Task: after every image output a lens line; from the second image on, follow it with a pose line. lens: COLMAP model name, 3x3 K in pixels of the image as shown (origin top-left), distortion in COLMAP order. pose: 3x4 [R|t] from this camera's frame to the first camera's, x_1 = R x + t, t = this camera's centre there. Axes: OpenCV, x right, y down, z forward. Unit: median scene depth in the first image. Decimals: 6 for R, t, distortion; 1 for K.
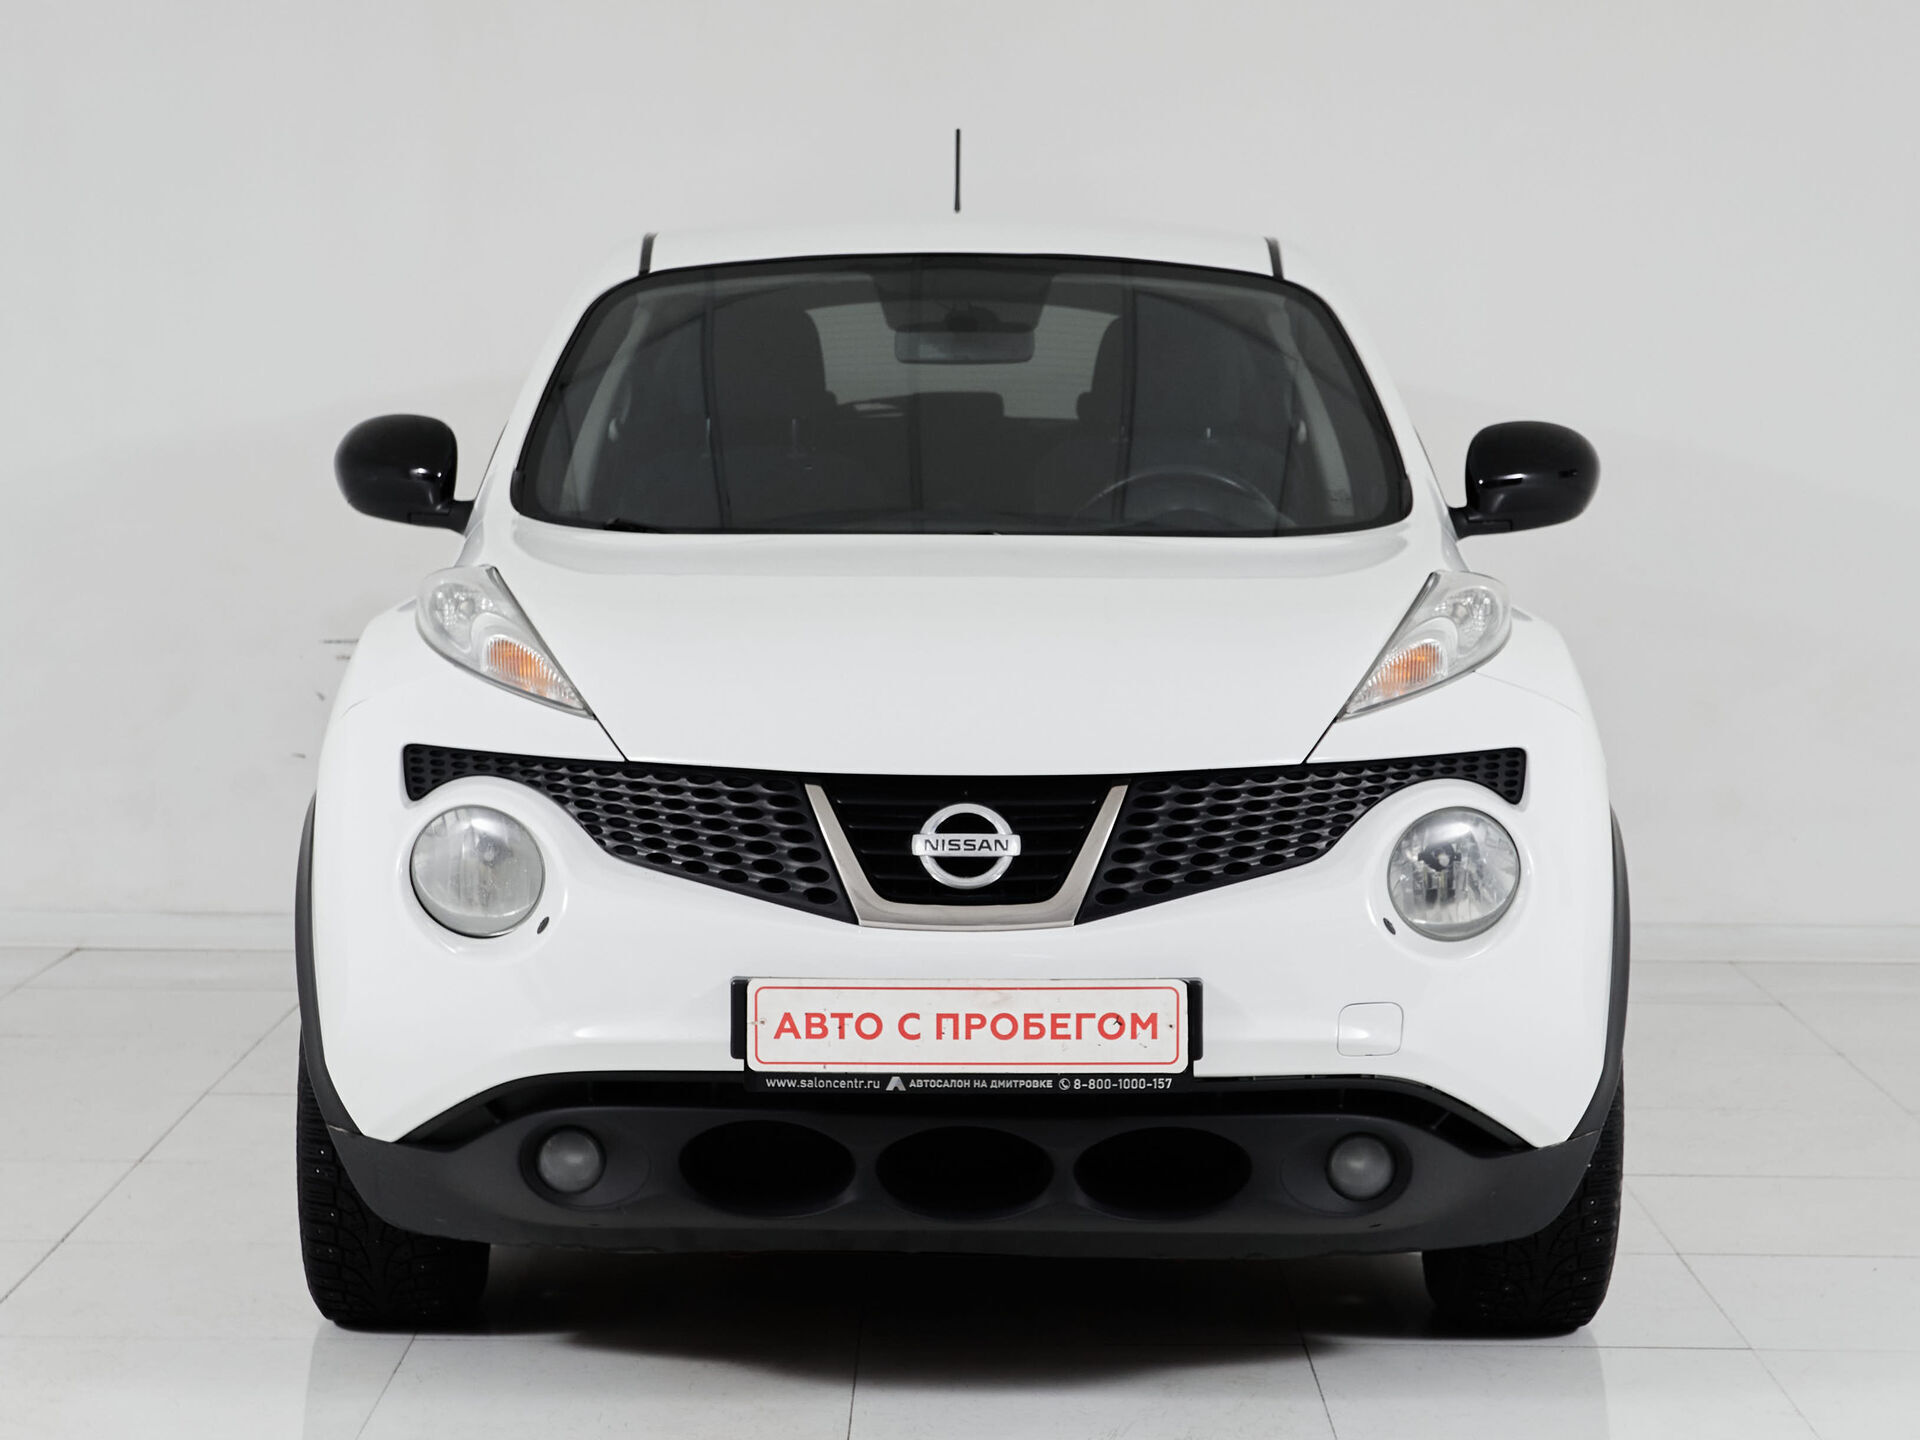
lens RADIAL K [[2442.6, 0, 950.3], [0, 2442.6, 694.2], [0, 0, 1]] dist [0.026101, 0.033191]
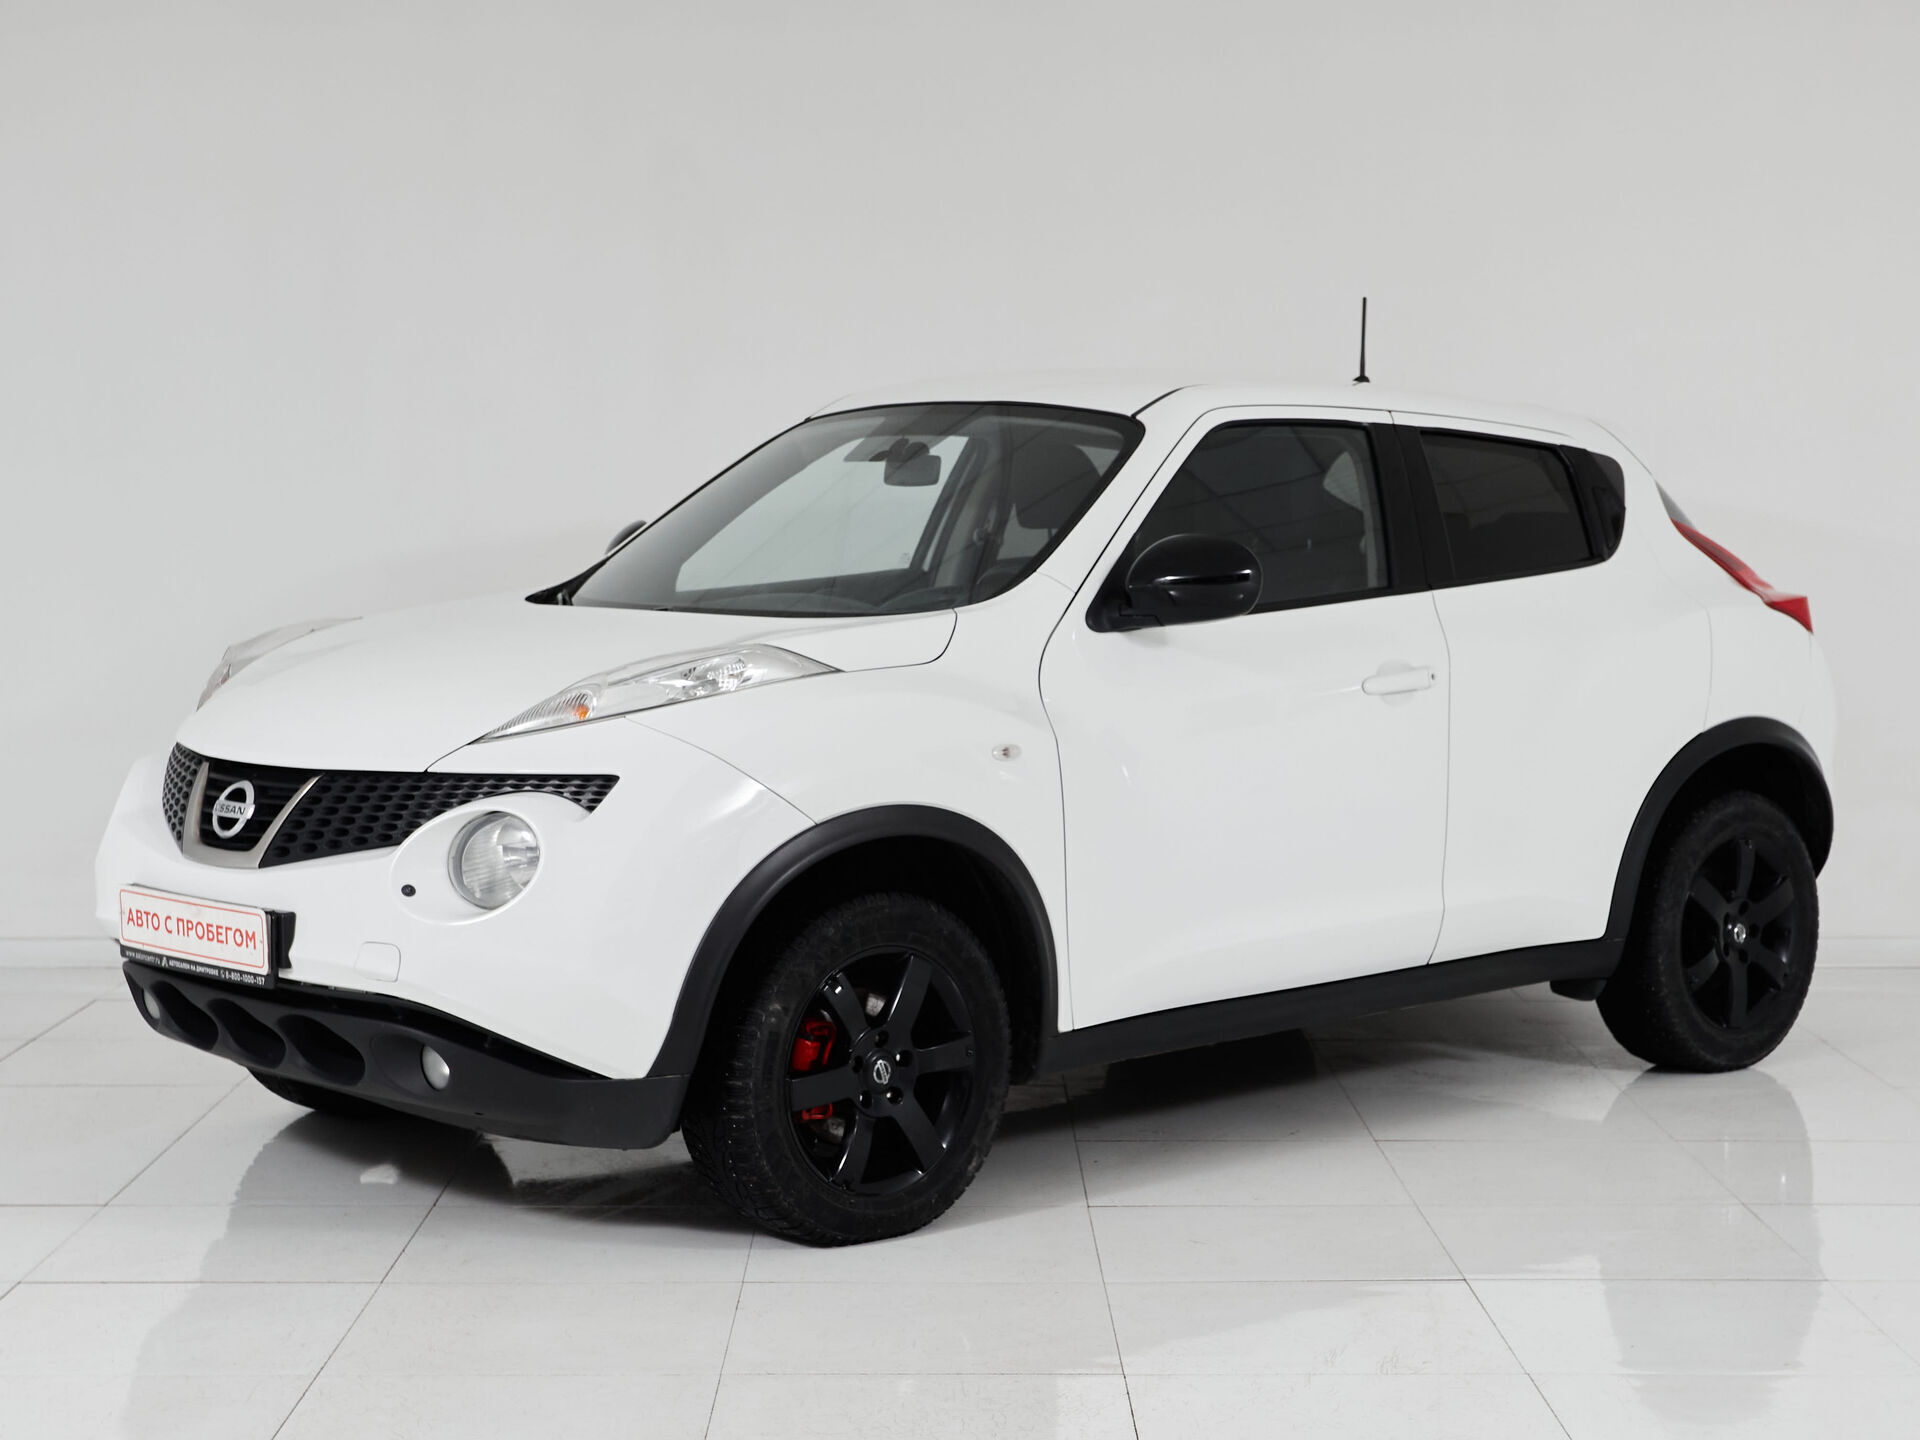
lens RADIAL K [[2442.6, 0, 950.3], [0, 2442.6, 694.2], [0, 0, 1]] dist [0.026101, 0.033191]
pose [[0.879446, 0.063027, -0.471807, 1.075981], [-0.065702, 0.997781, 0.010821, -0.051116], [0.471442, 0.021483, 0.881635, -0.091200]]
